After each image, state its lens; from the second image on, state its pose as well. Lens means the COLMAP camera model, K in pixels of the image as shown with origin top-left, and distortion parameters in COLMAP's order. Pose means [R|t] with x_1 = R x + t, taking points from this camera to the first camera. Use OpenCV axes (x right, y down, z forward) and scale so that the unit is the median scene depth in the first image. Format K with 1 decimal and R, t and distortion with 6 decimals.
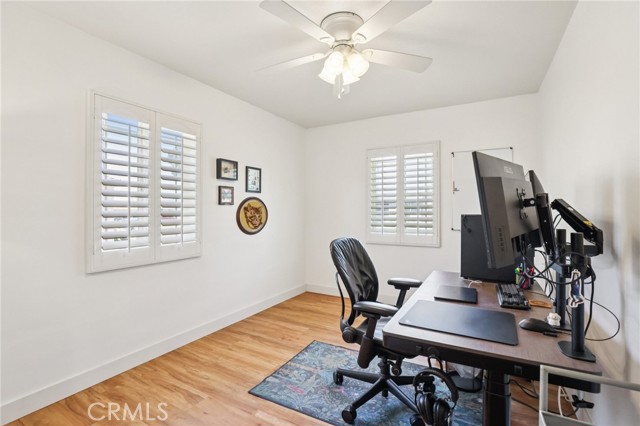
lens RADIAL K [[293.3, 0, 320.3], [0, 293.3, 213.5], [0, 0, 1]] dist [-0.014644, 0.006393]
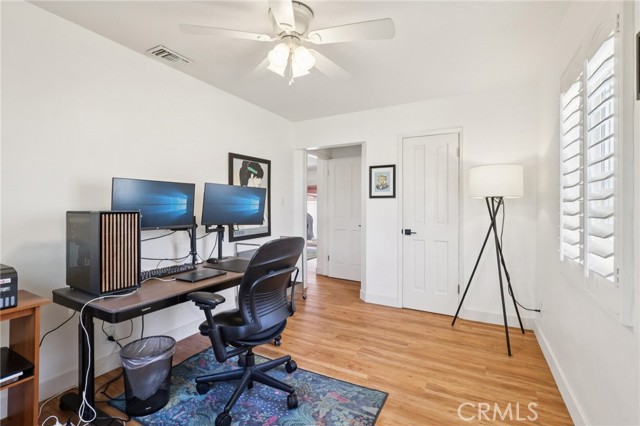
lens RADIAL K [[293.3, 0, 319.5], [0, 293.3, 210.4], [0, 0, 1]] dist [-0.014644, 0.006393]
pose [[-0.999950, 0.003224, -0.009425, -0.012565], [0.003150, 0.999964, 0.007825, -0.005766], [0.009450, 0.007794, -0.999925, 1.943111]]
